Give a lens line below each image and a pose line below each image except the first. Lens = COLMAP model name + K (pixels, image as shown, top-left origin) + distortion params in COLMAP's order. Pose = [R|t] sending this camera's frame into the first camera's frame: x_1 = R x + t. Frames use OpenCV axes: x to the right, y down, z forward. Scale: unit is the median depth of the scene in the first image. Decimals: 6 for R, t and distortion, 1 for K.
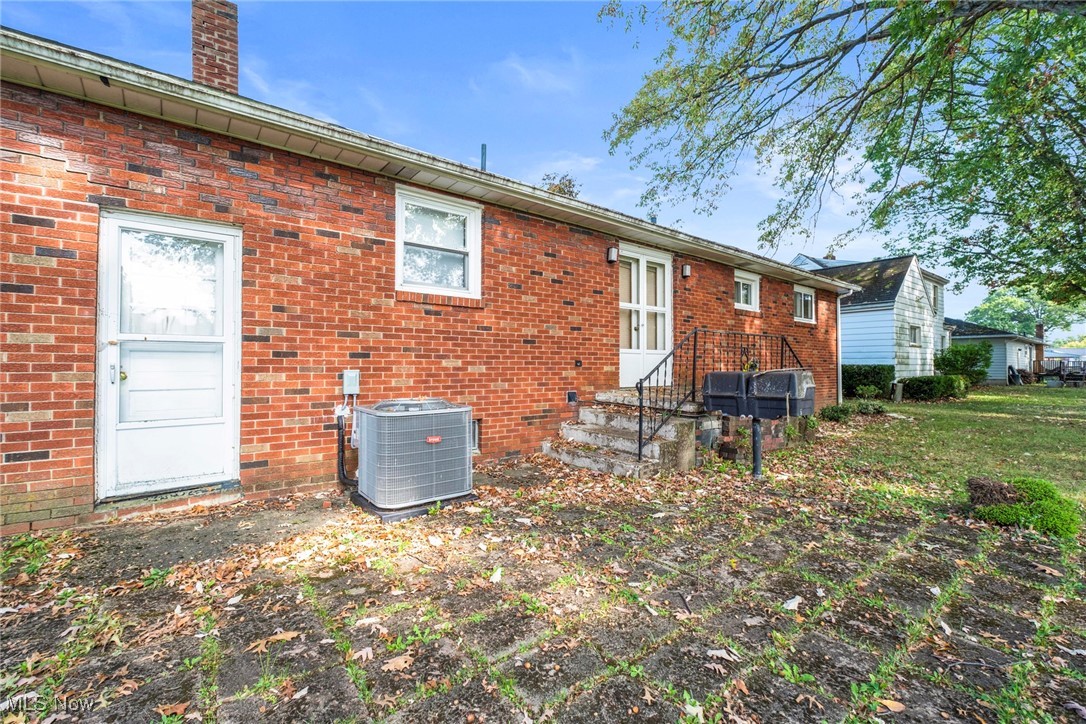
lens RADIAL K [[454.4, 0, 544.3], [0, 454.4, 363.9], [0, 0, 1]] dist [-0.001986, 0.000303]
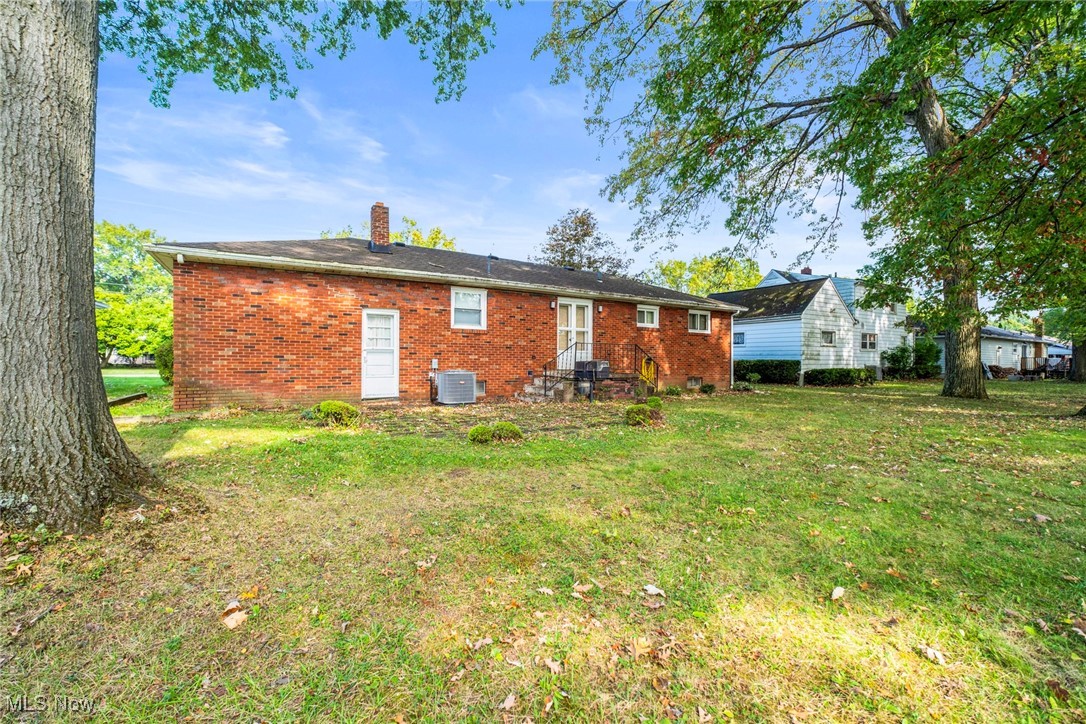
lens RADIAL K [[407.0, 0, 518.0], [0, 407.0, 364.8], [0, 0, 1]] dist [0.000563, 0.000062]
pose [[0.985461, 0.008783, -0.169673, 0.311674], [-0.005836, 0.999823, 0.017861, 0.000047], [0.169800, -0.016611, 0.985339, -0.857594]]
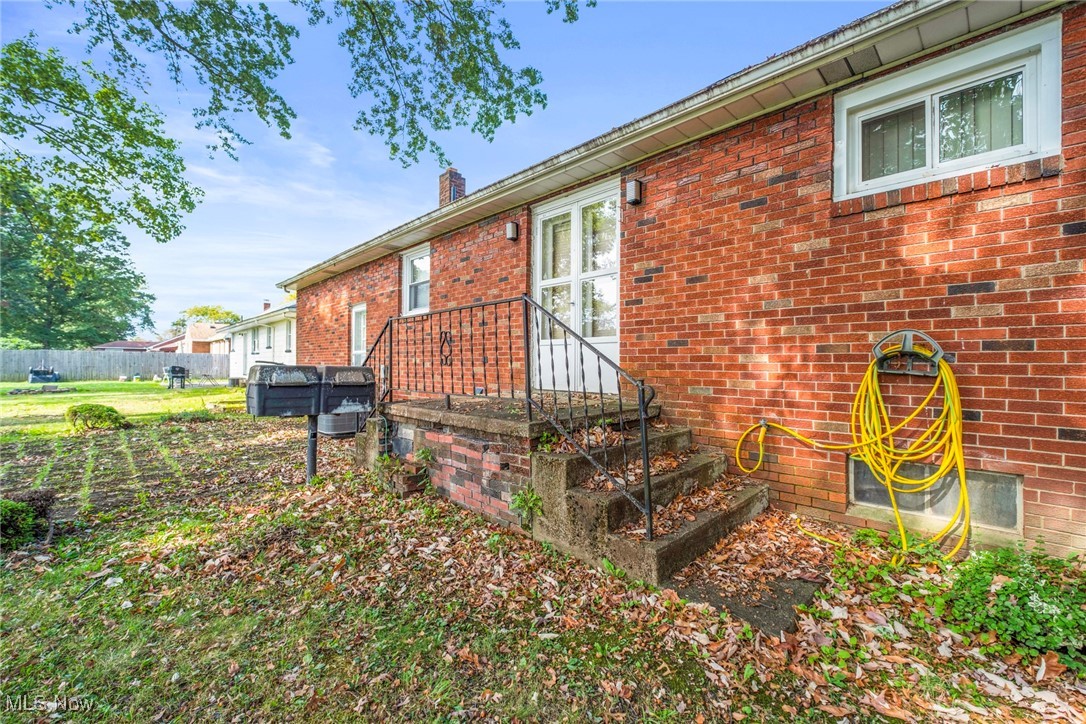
lens RADIAL K [[454.4, 0, 544.3], [0, 454.4, 363.9], [0, 0, 1]] dist [-0.001986, 0.000303]
pose [[0.115939, 0.004360, -0.993247, 1.004323], [0.011475, 0.999918, 0.005729, 0.003566], [0.993190, -0.012062, 0.115879, 0.962913]]
